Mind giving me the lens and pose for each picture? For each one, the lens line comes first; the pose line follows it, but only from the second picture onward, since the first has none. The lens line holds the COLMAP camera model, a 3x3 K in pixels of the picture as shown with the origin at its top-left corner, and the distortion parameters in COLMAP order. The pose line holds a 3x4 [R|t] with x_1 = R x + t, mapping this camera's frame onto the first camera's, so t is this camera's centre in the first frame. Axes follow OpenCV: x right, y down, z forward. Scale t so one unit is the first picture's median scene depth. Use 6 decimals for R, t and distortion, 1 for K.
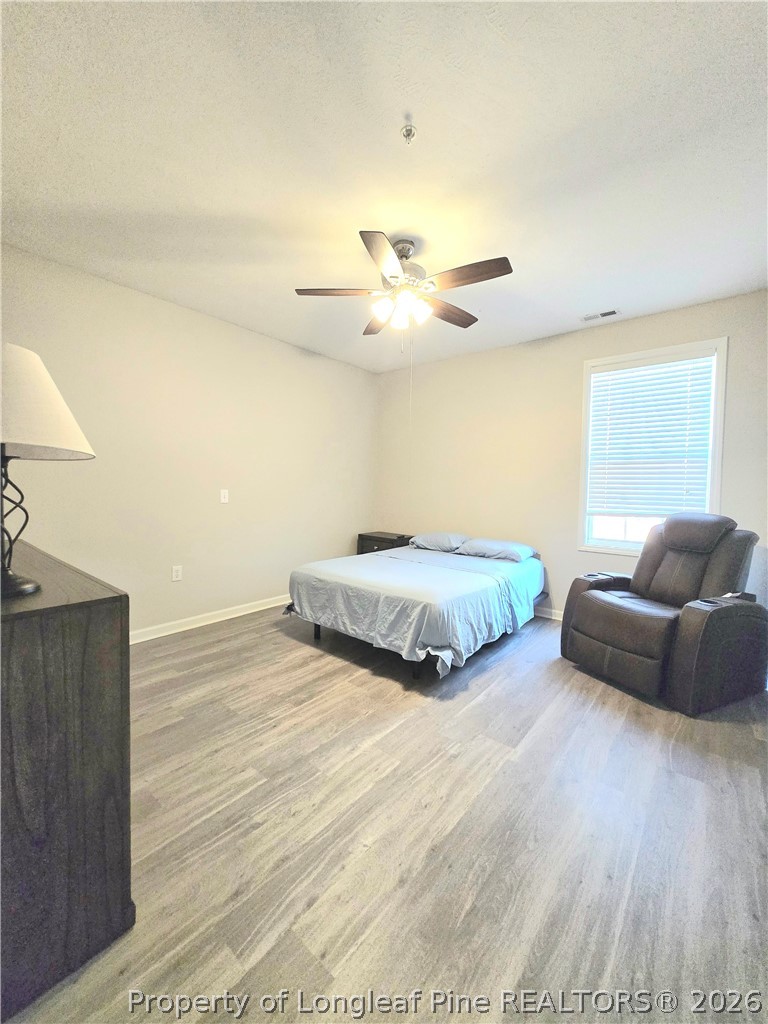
lens RADIAL K [[407.7, 0, 381.4], [0, 407.7, 505.9], [0, 0, 1]] dist [-0.003039, 0.000856]
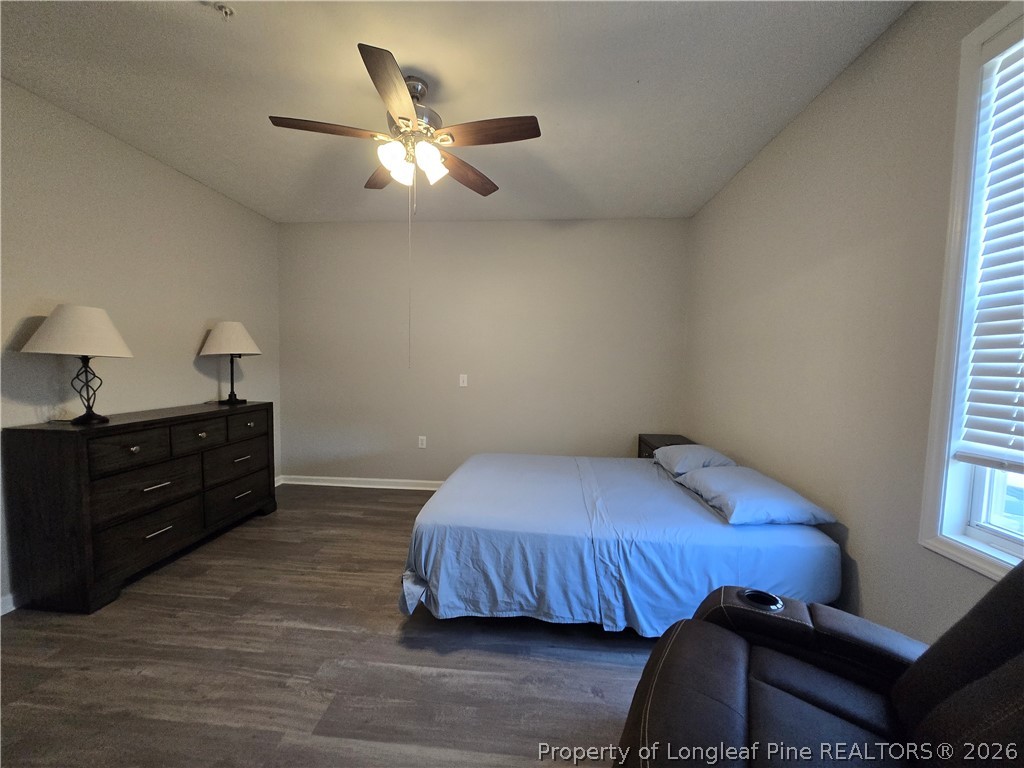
lens RADIAL K [[407.7, 0, 510.6], [0, 407.7, 389.3], [0, 0, 1]] dist [-0.003039, 0.000856]
pose [[0.568902, 0.044374, -0.821207, 1.023339], [-0.049324, 0.998587, 0.019788, -0.053262], [0.820925, 0.029248, 0.570287, 0.792213]]
